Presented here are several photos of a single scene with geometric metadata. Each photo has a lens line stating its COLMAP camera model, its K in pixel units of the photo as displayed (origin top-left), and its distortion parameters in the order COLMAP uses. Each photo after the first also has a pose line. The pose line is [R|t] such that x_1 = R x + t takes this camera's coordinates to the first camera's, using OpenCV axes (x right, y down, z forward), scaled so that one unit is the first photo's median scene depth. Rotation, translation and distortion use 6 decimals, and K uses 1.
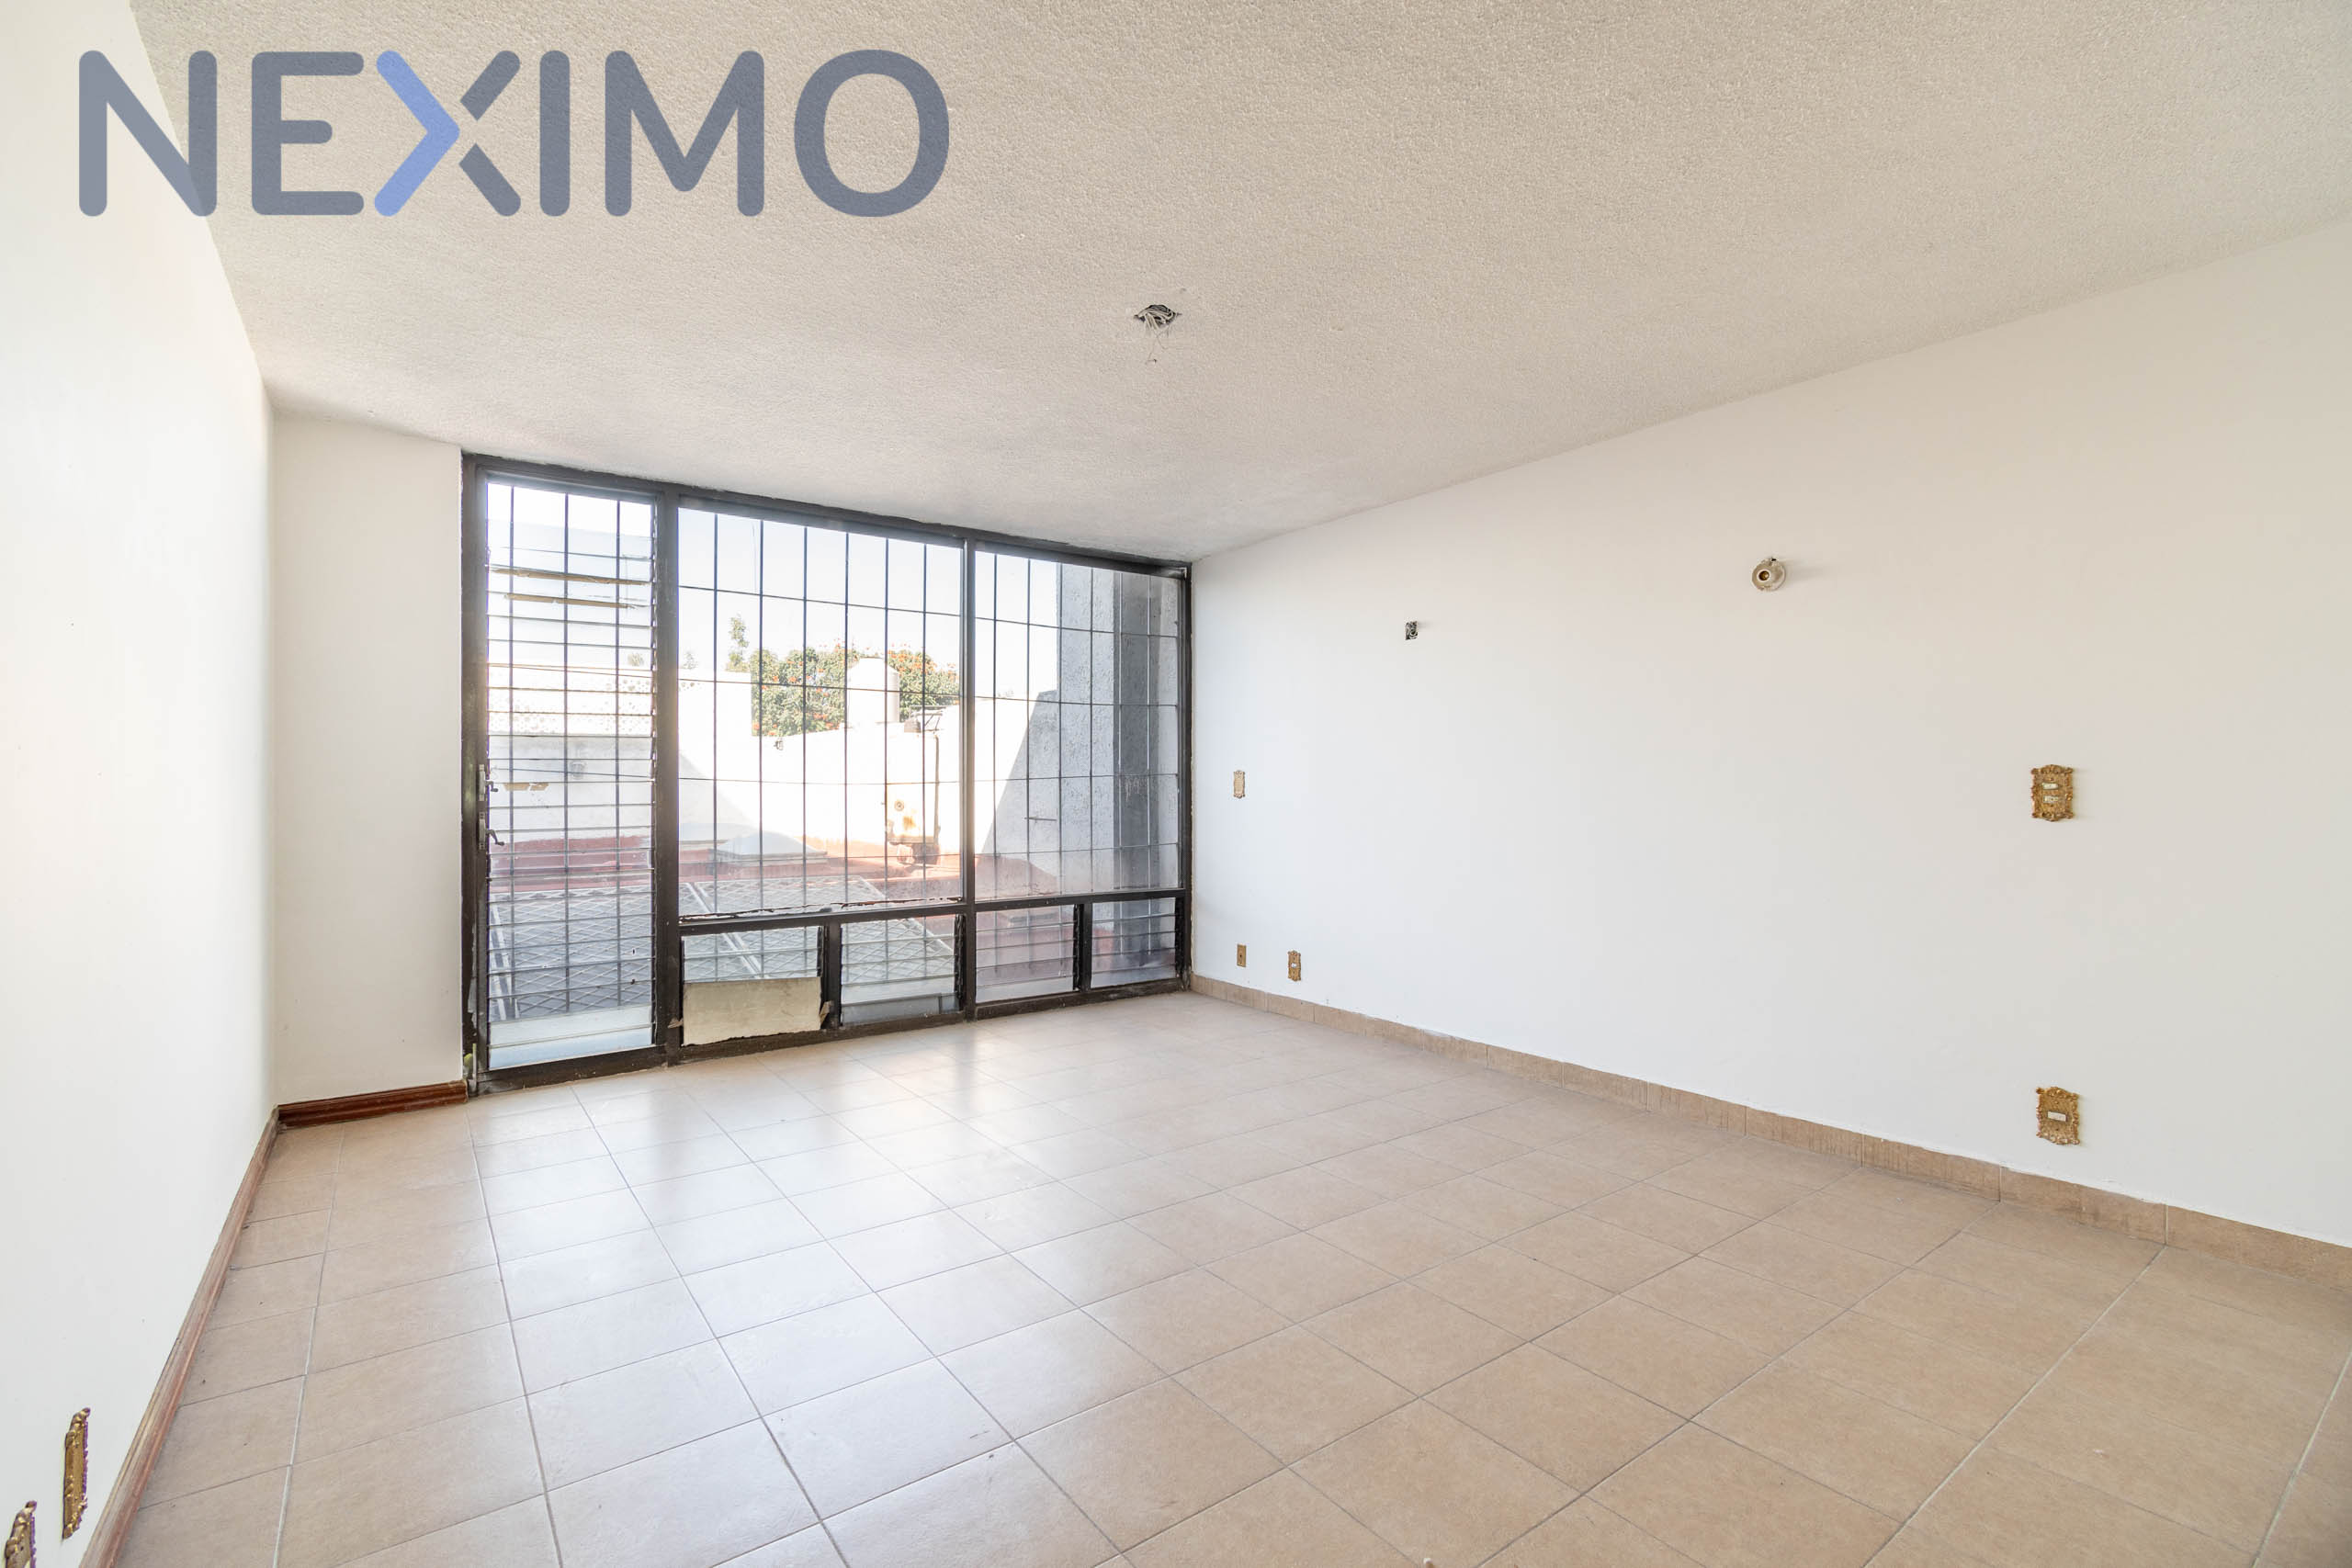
lens RADIAL K [[1062.2, 0, 1171.3], [0, 1062.2, 779.3], [0, 0, 1]] dist [0.003887, -0.001452]
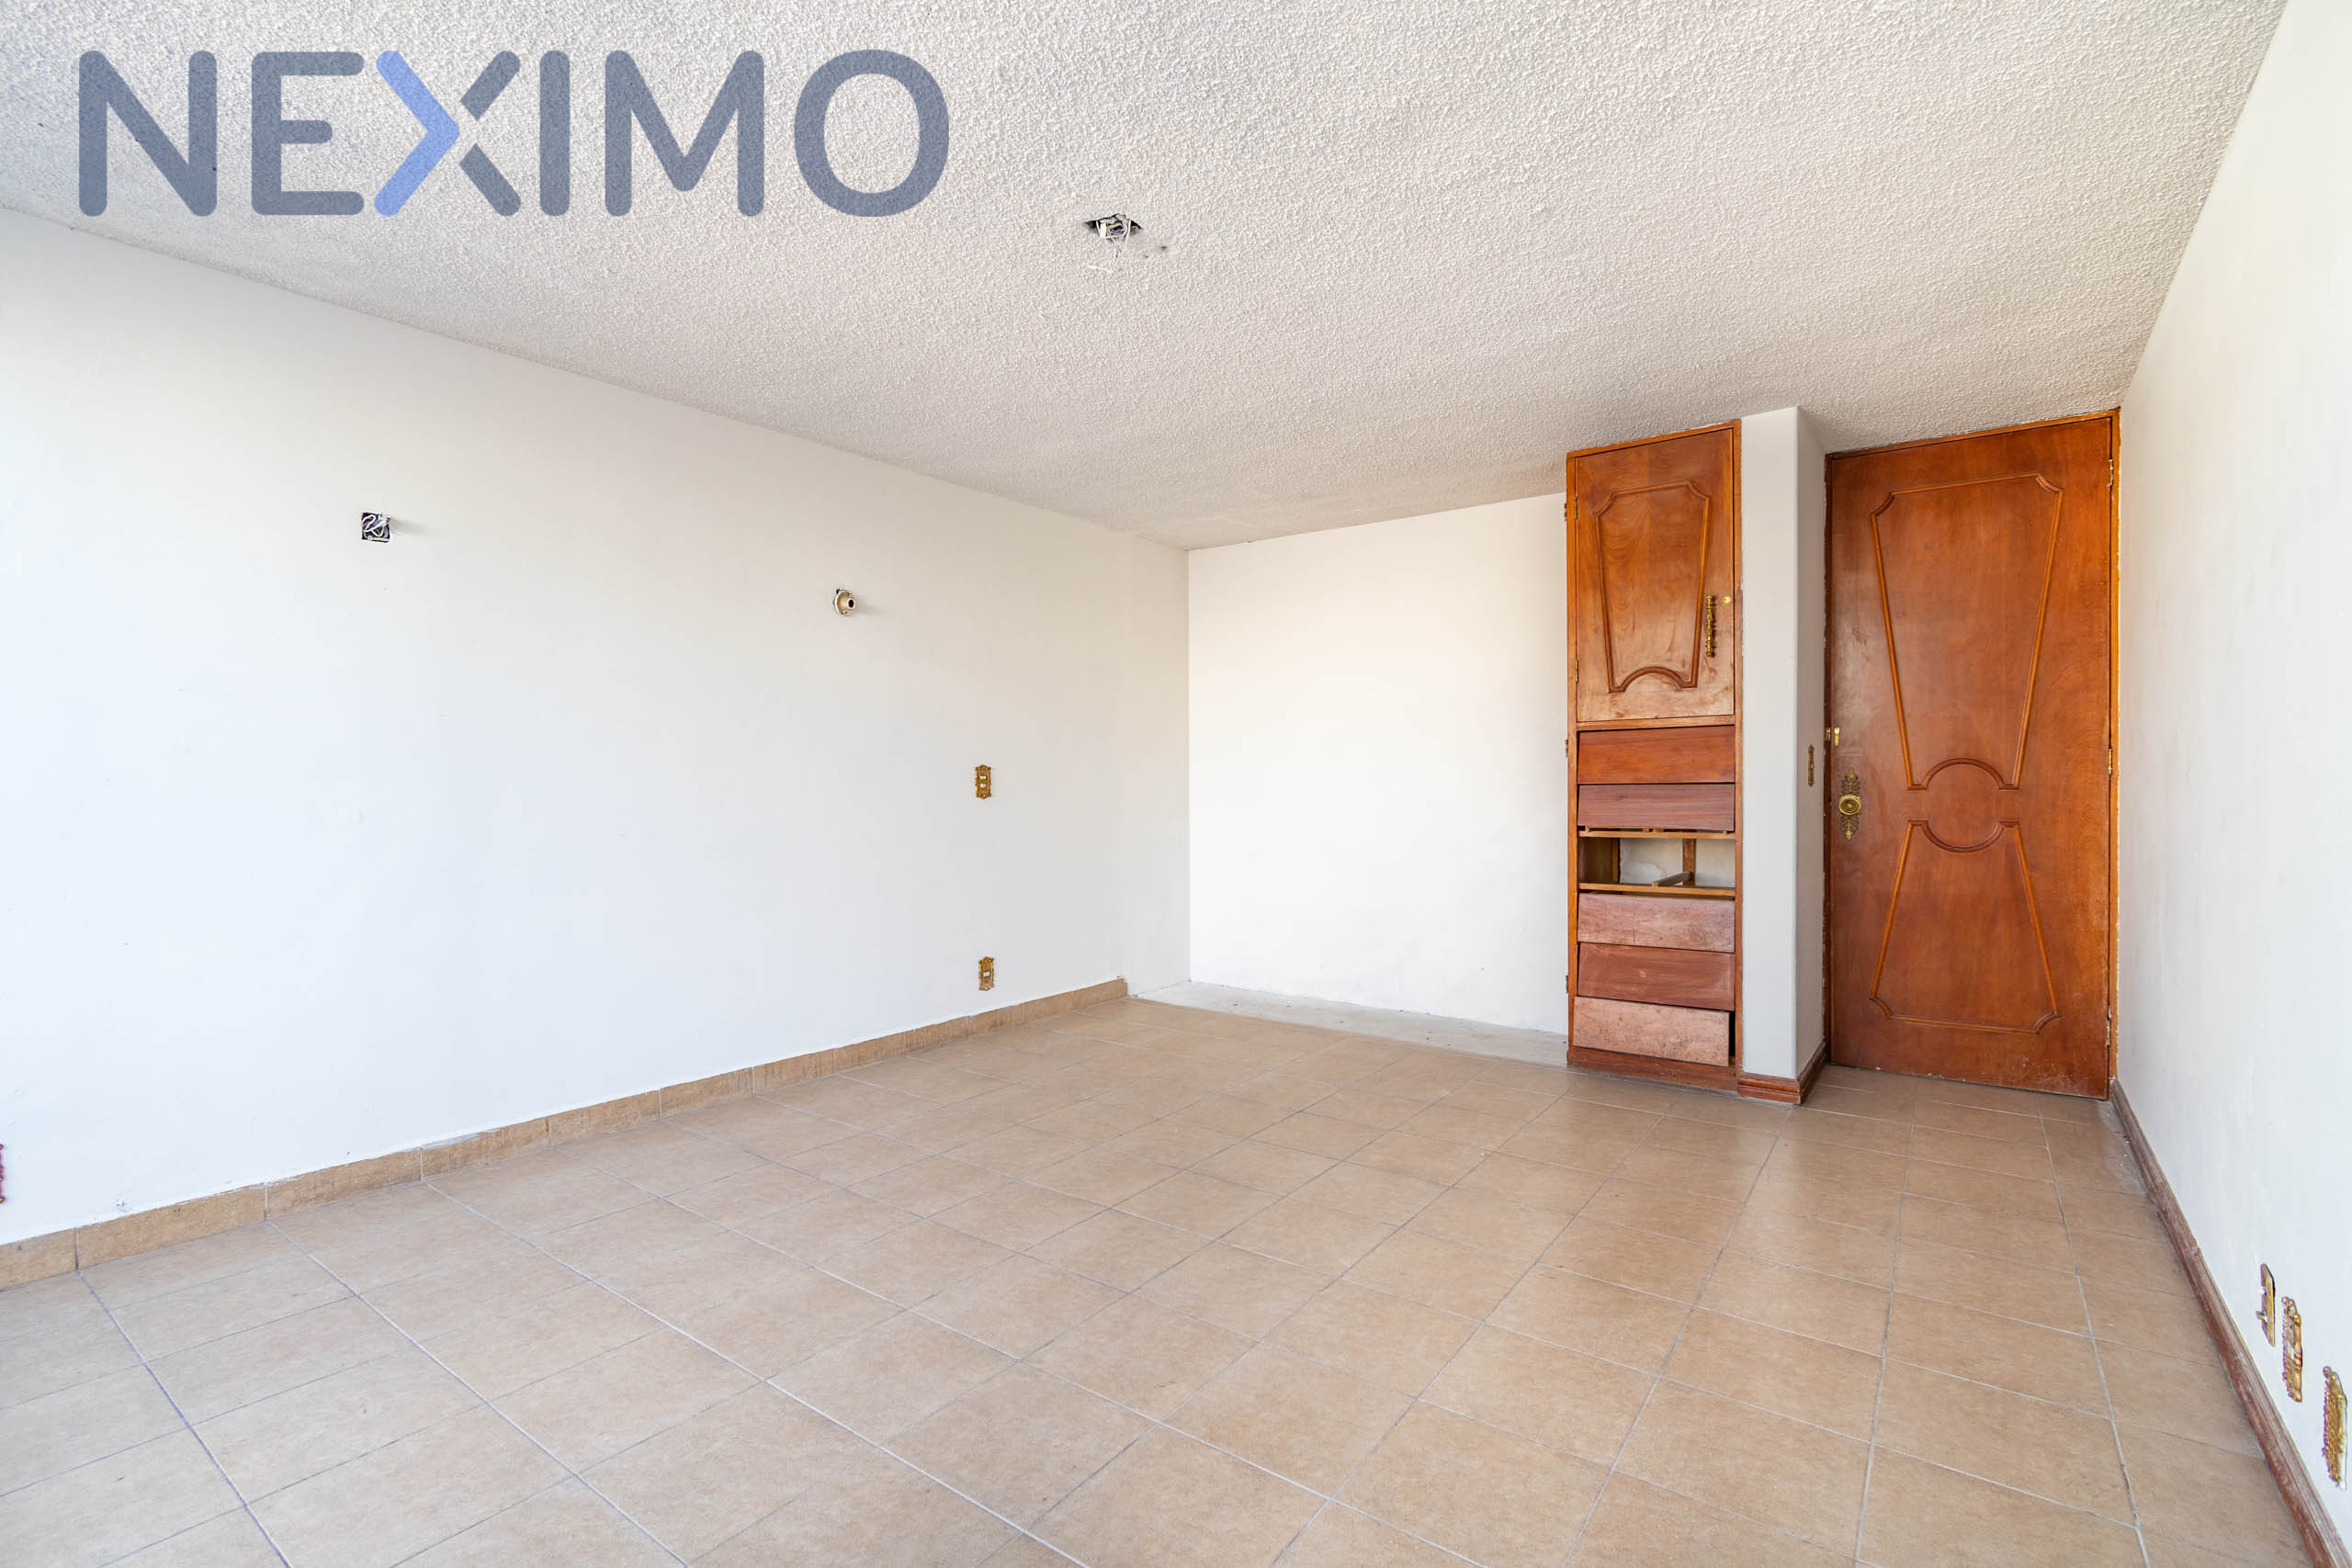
lens RADIAL K [[1062.2, 0, 1171.3], [0, 1062.2, 779.3], [0, 0, 1]] dist [0.003887, -0.001452]
pose [[-0.301039, 0.001839, 0.953610, -0.783367], [-0.006041, 0.999974, -0.003835, 0.012503], [-0.953593, -0.006915, -0.301021, 1.123789]]
